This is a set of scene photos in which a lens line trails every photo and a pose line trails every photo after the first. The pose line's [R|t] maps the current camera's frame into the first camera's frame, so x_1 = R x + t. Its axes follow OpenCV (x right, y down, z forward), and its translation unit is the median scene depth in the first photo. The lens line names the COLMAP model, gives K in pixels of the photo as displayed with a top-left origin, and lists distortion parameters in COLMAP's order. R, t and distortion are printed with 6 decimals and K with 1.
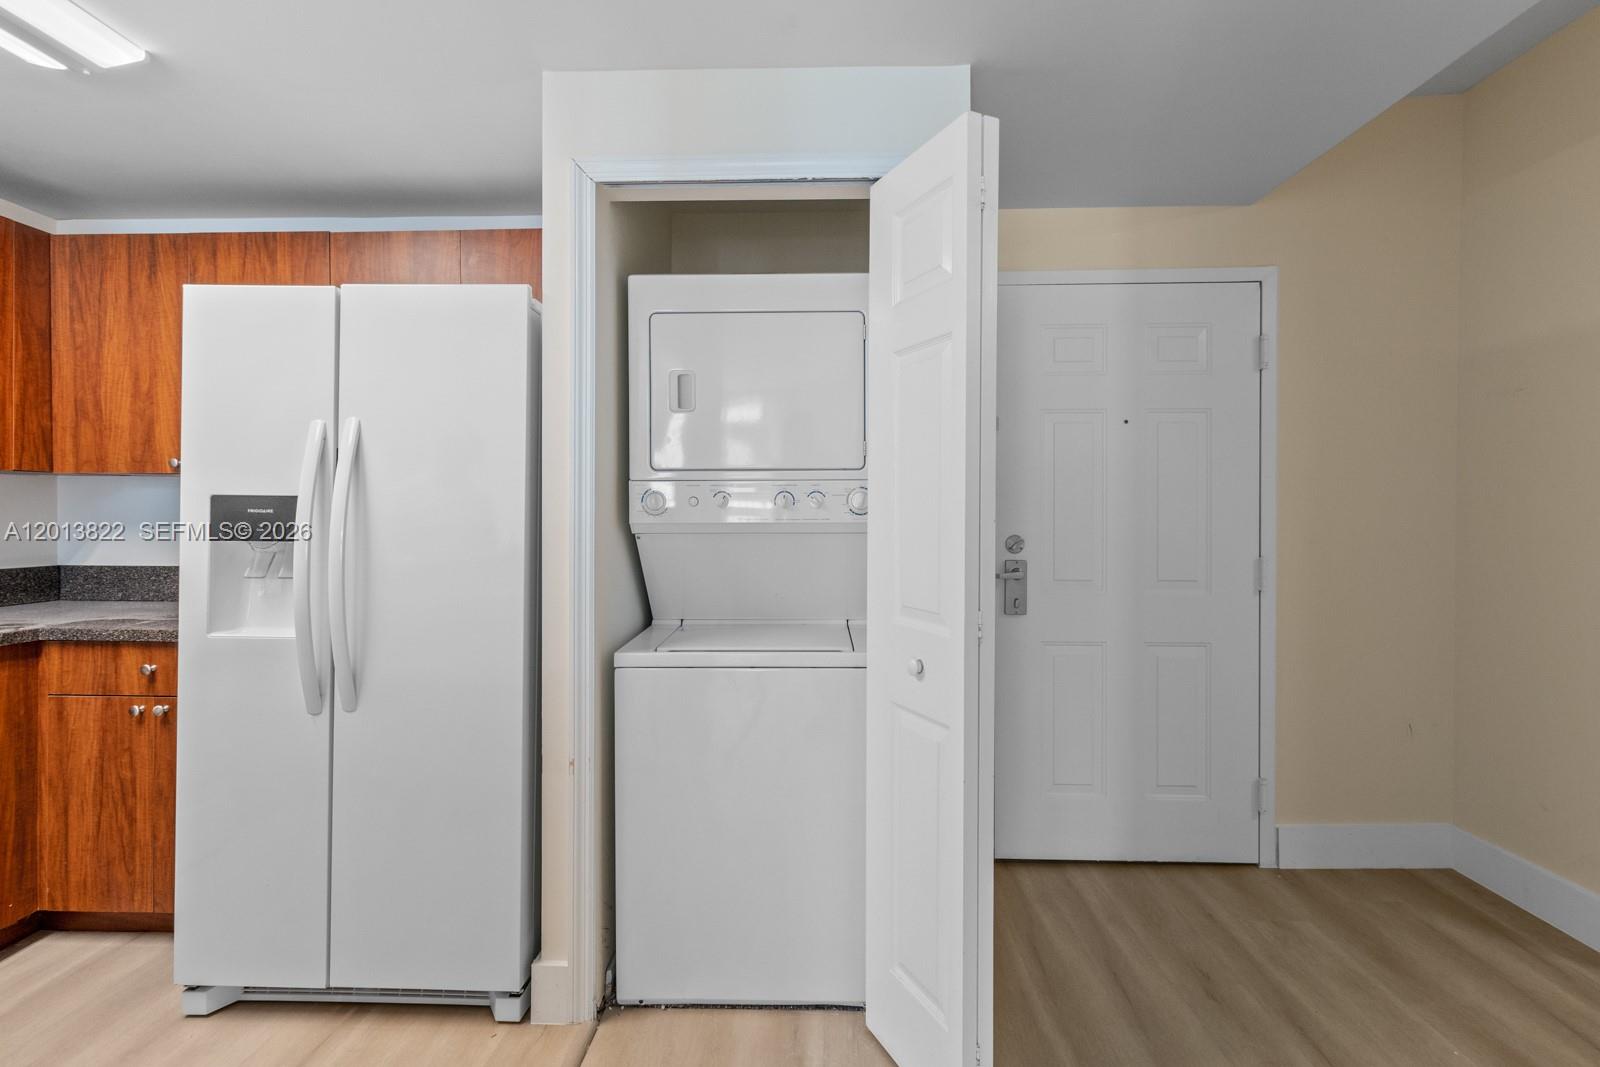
lens RADIAL K [[735.3, 0, 800.0], [0, 735.3, 533.5], [0, 0, 1]] dist [-0.000363, -0.000033]
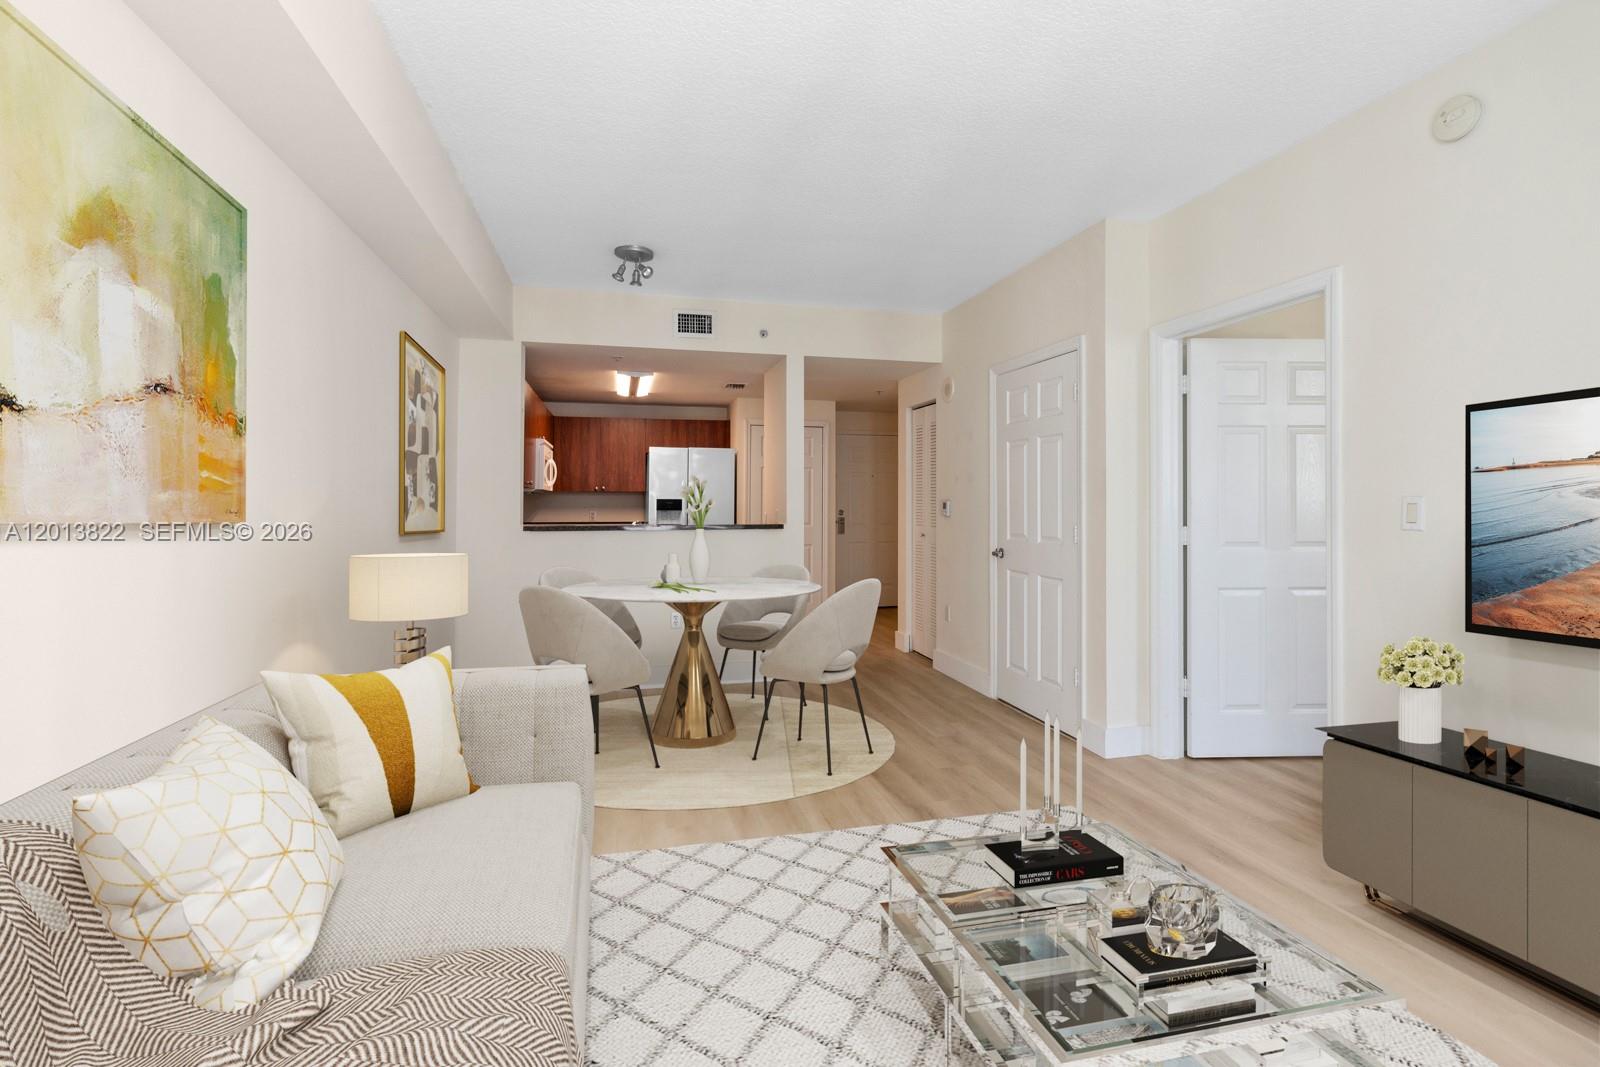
lens RADIAL K [[753.8, 0, 801.6], [0, 753.8, 497.1], [0, 0, 1]] dist [0.003840, -0.000043]
pose [[0.959806, 0.005220, 0.280616, -1.017463], [-0.000322, 0.999847, -0.017500, 0.006541], [-0.280664, 0.016706, 0.959661, -2.686961]]
